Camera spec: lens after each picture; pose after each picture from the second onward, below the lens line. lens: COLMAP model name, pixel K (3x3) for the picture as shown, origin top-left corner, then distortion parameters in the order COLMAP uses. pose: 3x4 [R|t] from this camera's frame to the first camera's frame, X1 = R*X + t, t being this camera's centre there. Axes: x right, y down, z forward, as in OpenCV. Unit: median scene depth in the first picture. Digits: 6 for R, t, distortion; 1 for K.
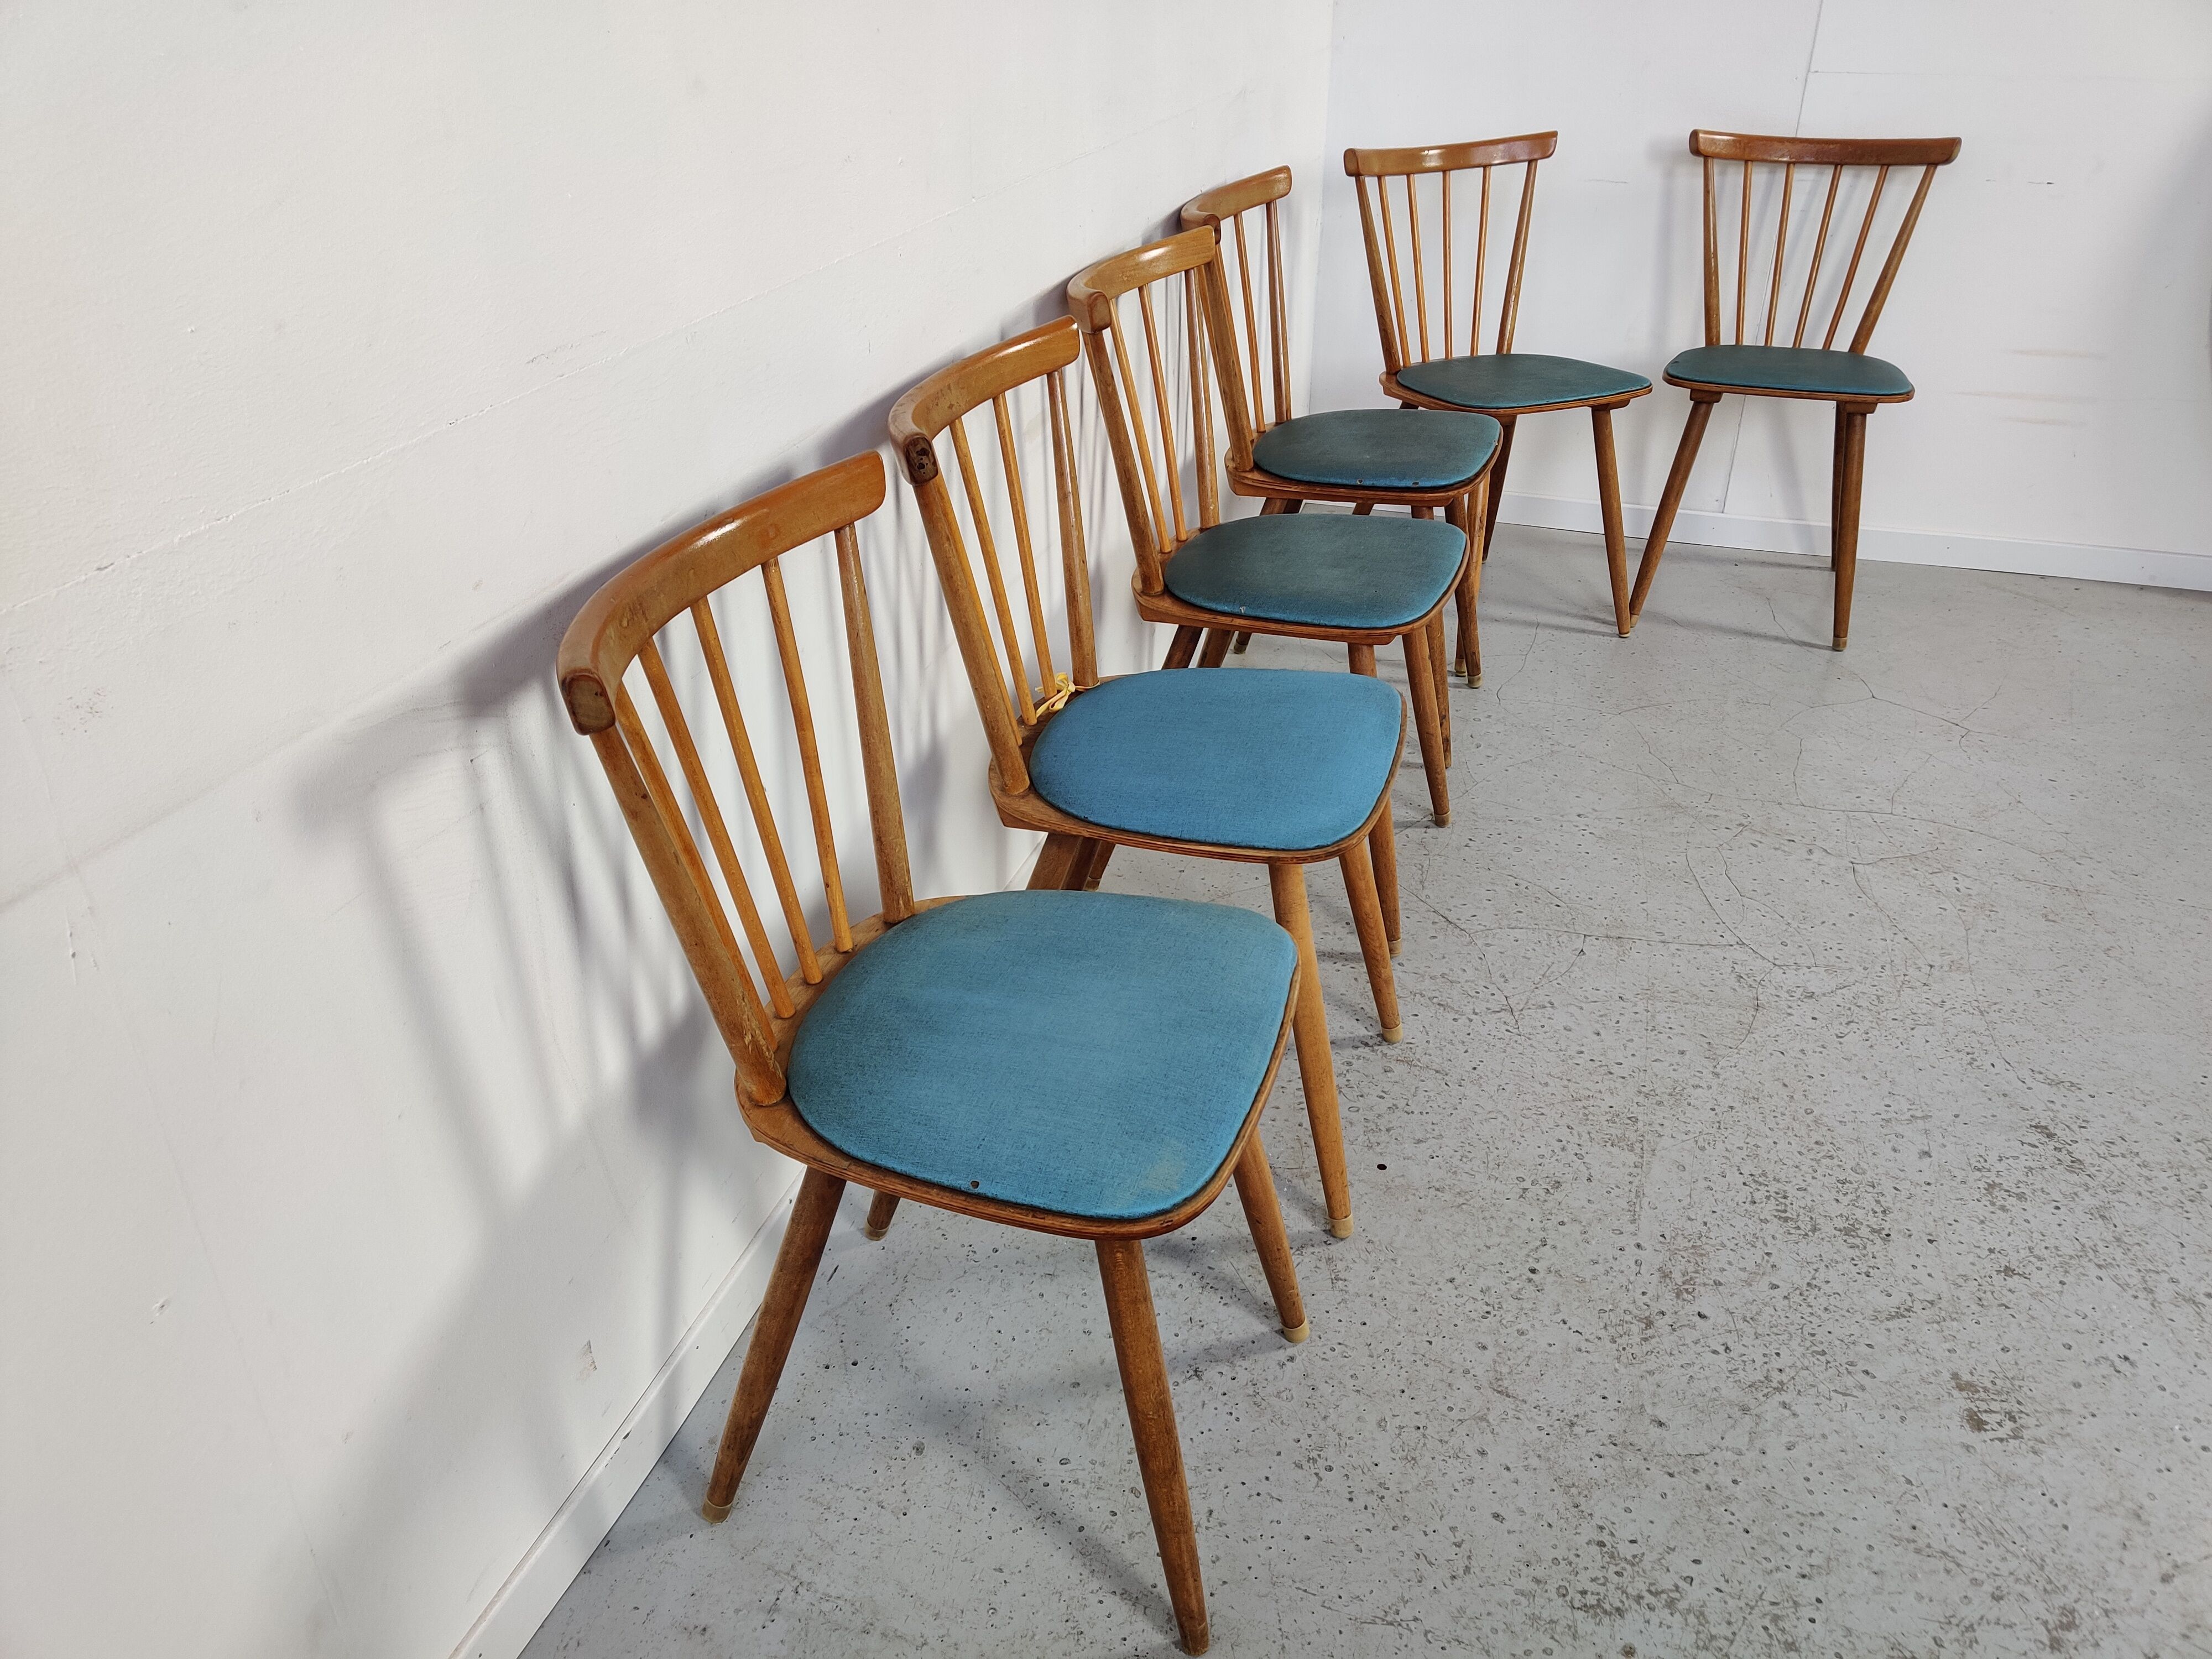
lens RADIAL K [[1578.5, 0, 1041.7], [0, 1578.5, 834.6], [0, 0, 1]] dist [0.062695, -0.075844]
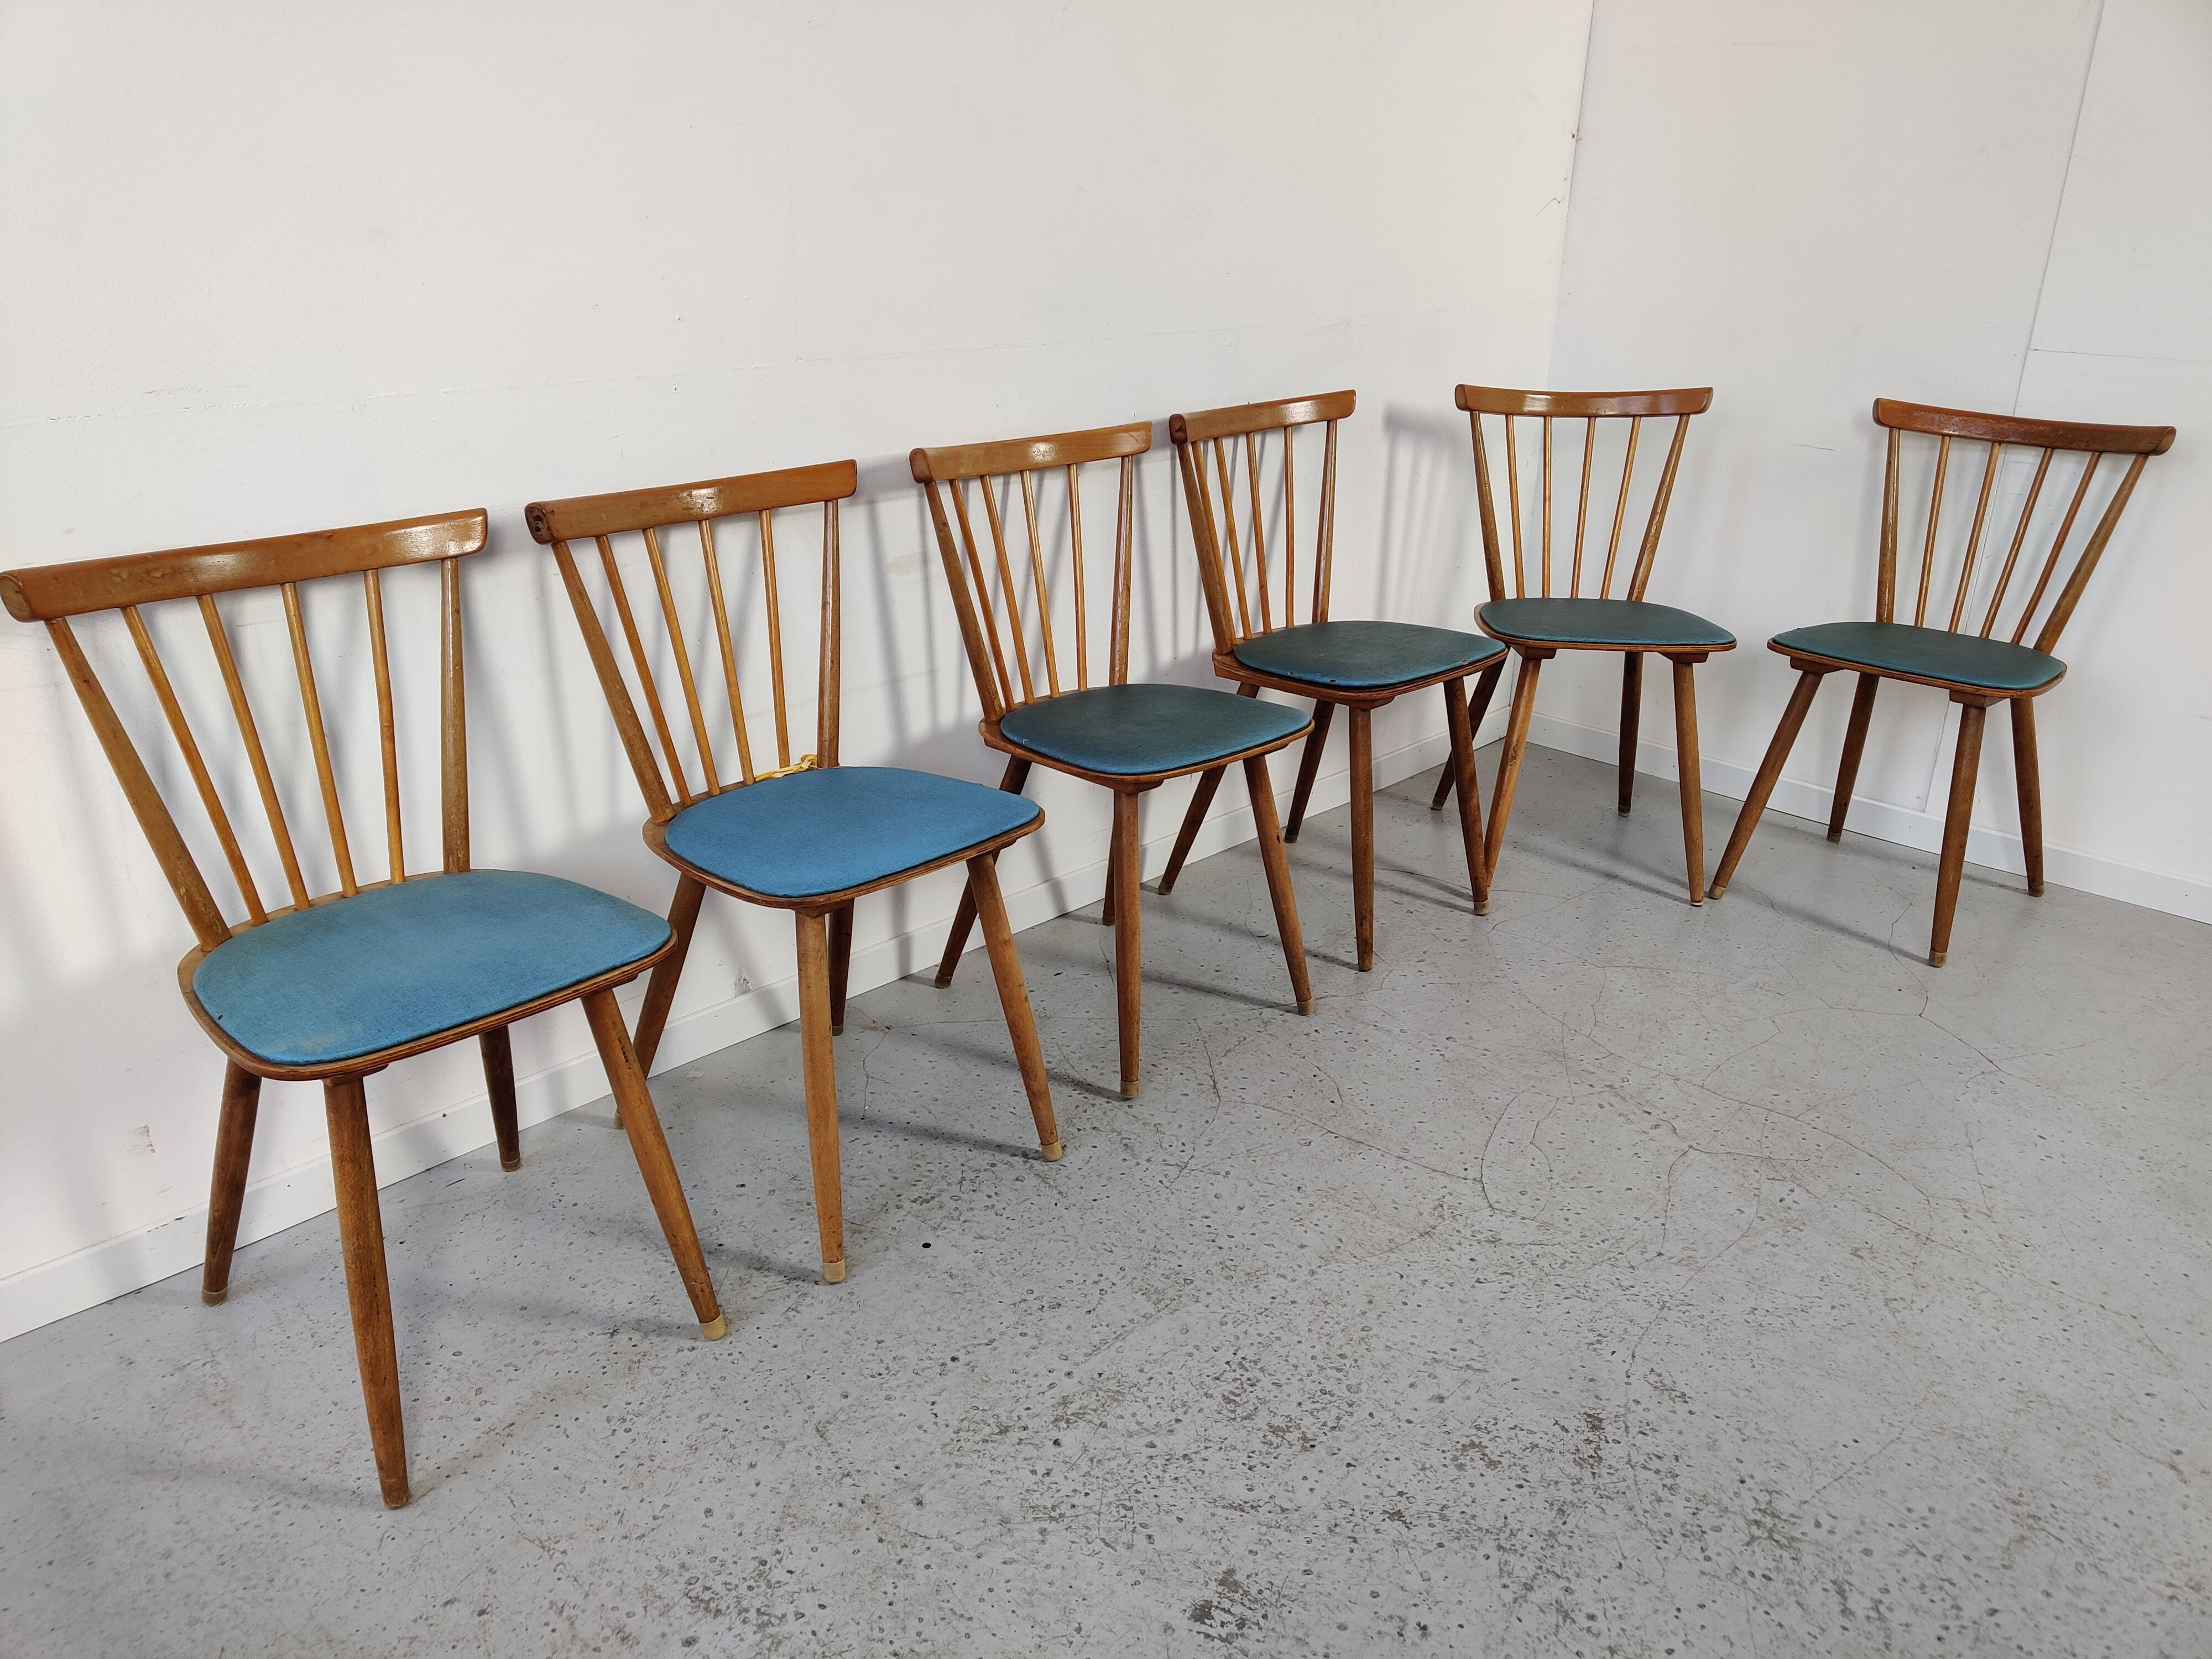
lens RADIAL K [[1578.5, 0, 1041.7], [0, 1578.5, 834.6], [0, 0, 1]] dist [0.062695, -0.075844]
pose [[0.904387, 0.184974, -0.384536, 0.555717], [-0.237091, 0.967082, -0.092415, 0.019150], [0.354784, 0.174749, 0.918472, 0.003194]]
